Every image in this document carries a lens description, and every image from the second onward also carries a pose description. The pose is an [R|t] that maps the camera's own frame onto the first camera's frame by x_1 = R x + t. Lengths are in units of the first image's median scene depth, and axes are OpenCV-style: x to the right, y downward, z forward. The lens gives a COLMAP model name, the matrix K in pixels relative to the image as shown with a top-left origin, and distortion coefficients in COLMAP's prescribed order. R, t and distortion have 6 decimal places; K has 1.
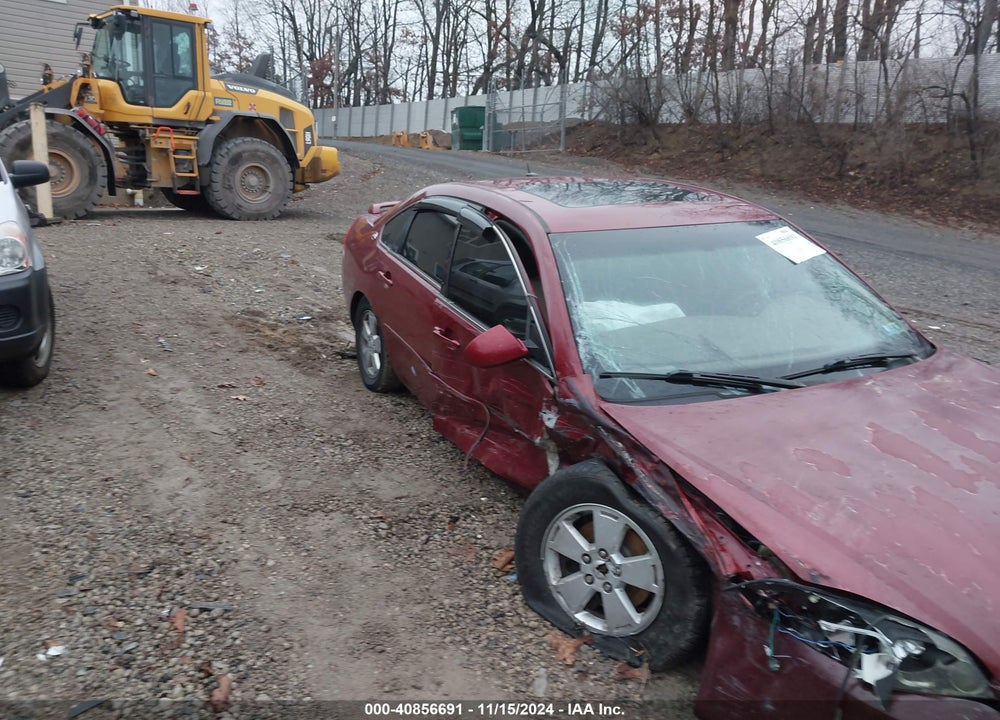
lens RADIAL K [[761.7, 0, 513.4], [0, 761.7, 411.3], [0, 0, 1]] dist [-0.000037, 0.000543]
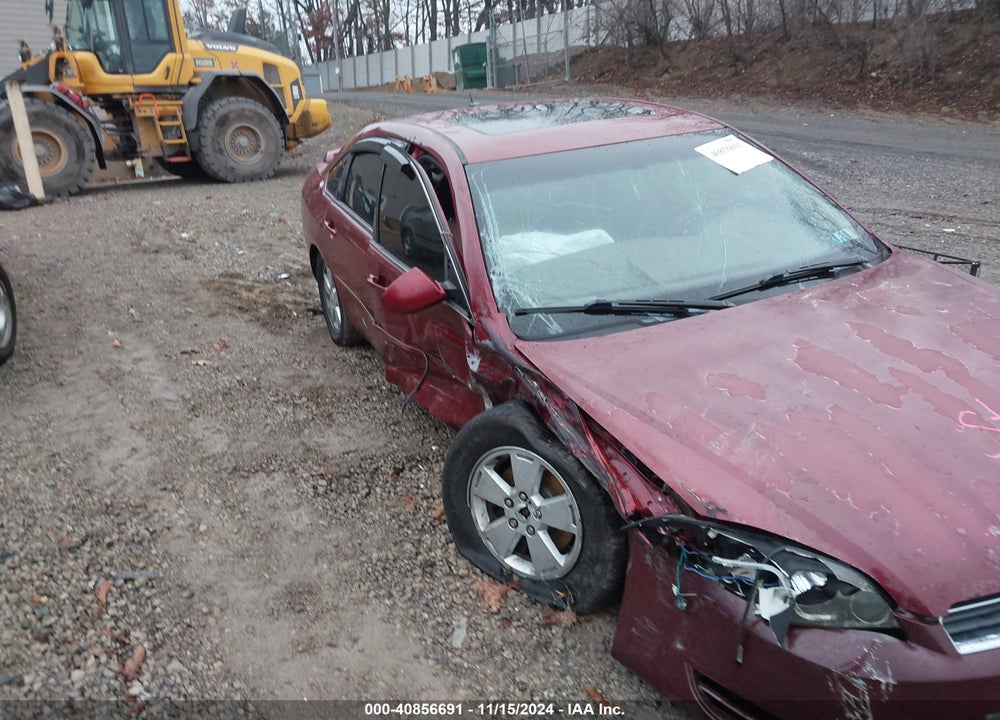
lens RADIAL K [[755.5, 0, 499.9], [0, 755.5, 408.9], [0, 0, 1]] dist [0.006586, -0.007401]
pose [[0.995632, -0.074484, -0.056294, 0.132076], [0.078415, 0.994376, 0.071191, 0.004448], [0.050675, -0.075294, 0.995873, 0.046540]]
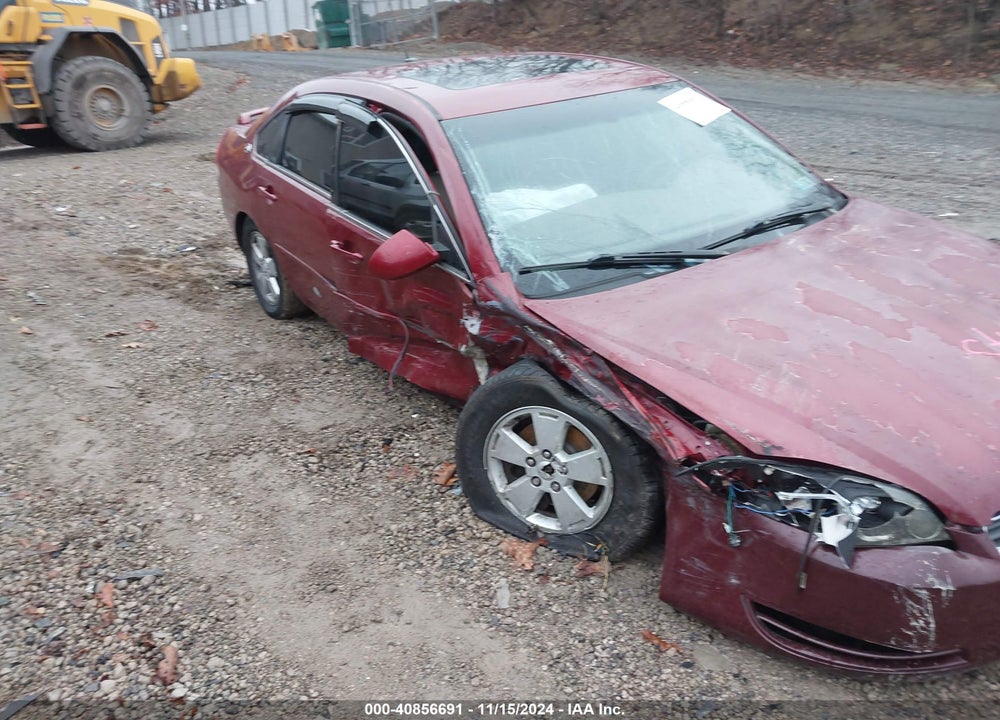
lens RADIAL K [[755.1, 0, 509.4], [0, 755.1, 405.0], [0, 0, 1]] dist [0.046462, -0.054813]
pose [[0.984975, -0.146365, 0.091664, -0.007576], [0.134306, 0.982869, 0.126217, -0.003218], [-0.108567, -0.112009, 0.987759, 0.051478]]
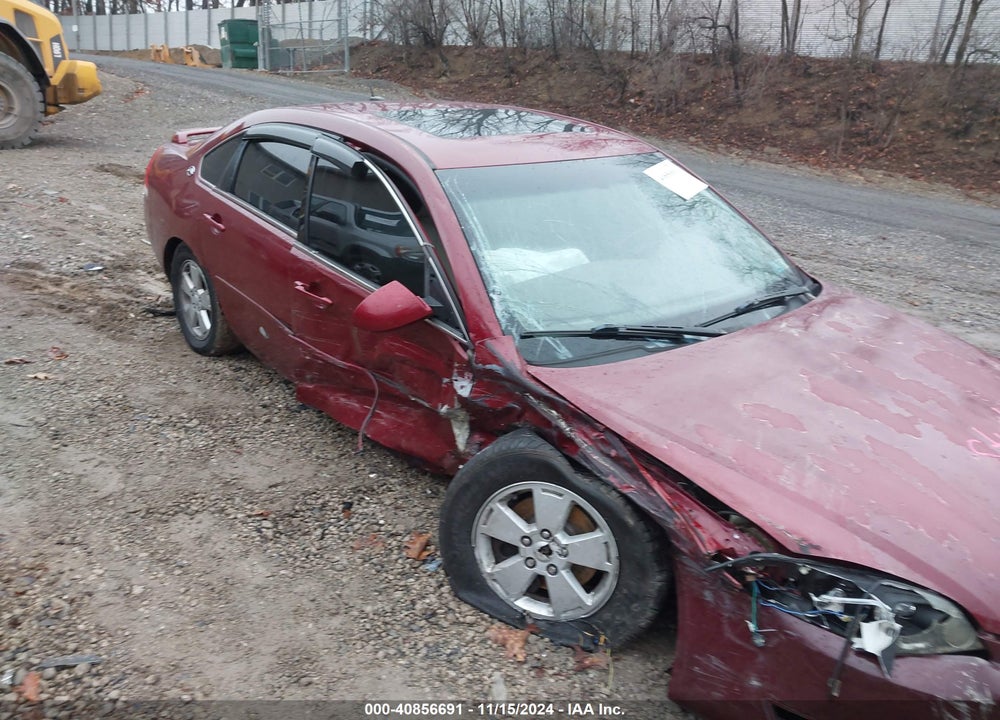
lens RADIAL K [[766.2, 0, 514.6], [0, 766.2, 407.2], [0, 0, 1]] dist [0.001629, 0.000827]
pose [[0.966490, -0.082804, 0.242981, -0.110790], [0.062848, 0.994067, 0.088776, -0.040763], [-0.248891, -0.070530, 0.965960, 0.124423]]
